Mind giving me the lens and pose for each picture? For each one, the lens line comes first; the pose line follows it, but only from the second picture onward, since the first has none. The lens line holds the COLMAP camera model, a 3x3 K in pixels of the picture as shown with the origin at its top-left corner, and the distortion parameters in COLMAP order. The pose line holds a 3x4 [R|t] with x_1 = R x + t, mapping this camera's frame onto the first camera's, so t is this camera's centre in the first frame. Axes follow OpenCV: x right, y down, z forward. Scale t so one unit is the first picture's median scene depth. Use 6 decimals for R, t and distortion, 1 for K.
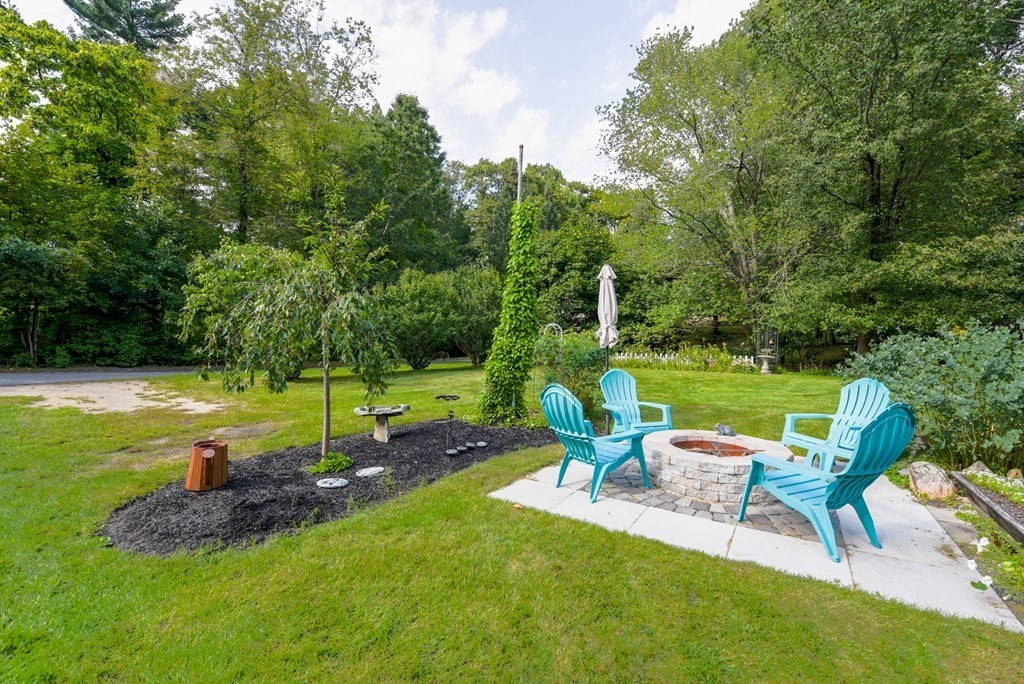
lens RADIAL K [[425.1, 0, 512.0], [0, 425.1, 342.0], [0, 0, 1]] dist [-0.015172, -0.000323]
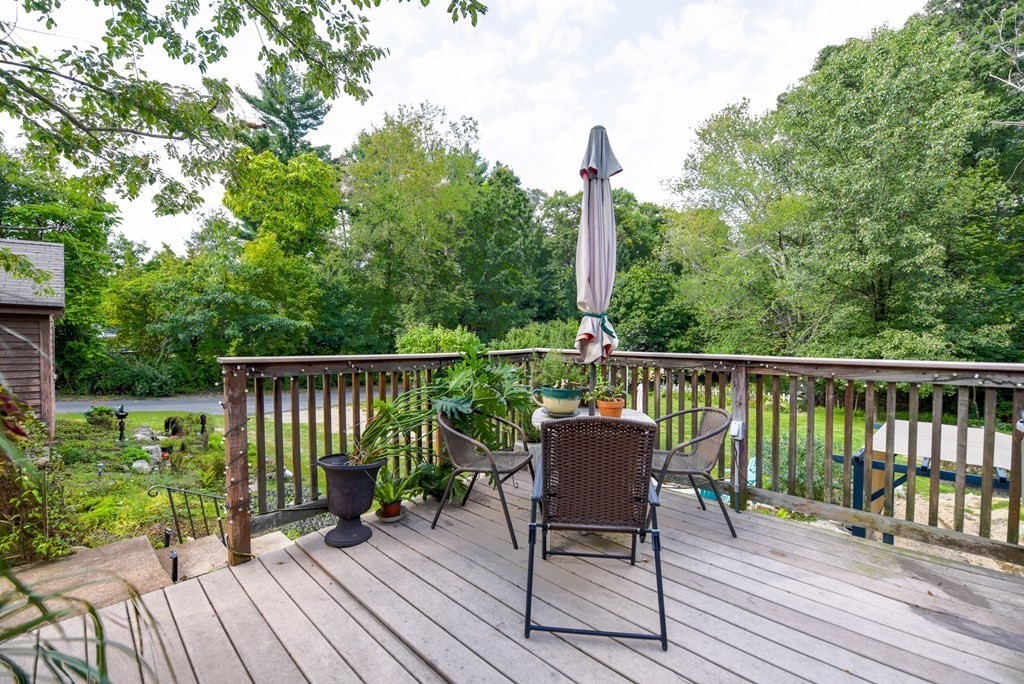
lens RADIAL K [[425.1, 0, 512.0], [0, 425.1, 342.0], [0, 0, 1]] dist [-0.015172, -0.000323]
pose [[0.986614, 0.015146, -0.162369, -0.013545], [-0.013799, 0.999860, 0.009422, -0.083712], [0.162489, -0.007055, 0.986685, -0.228514]]
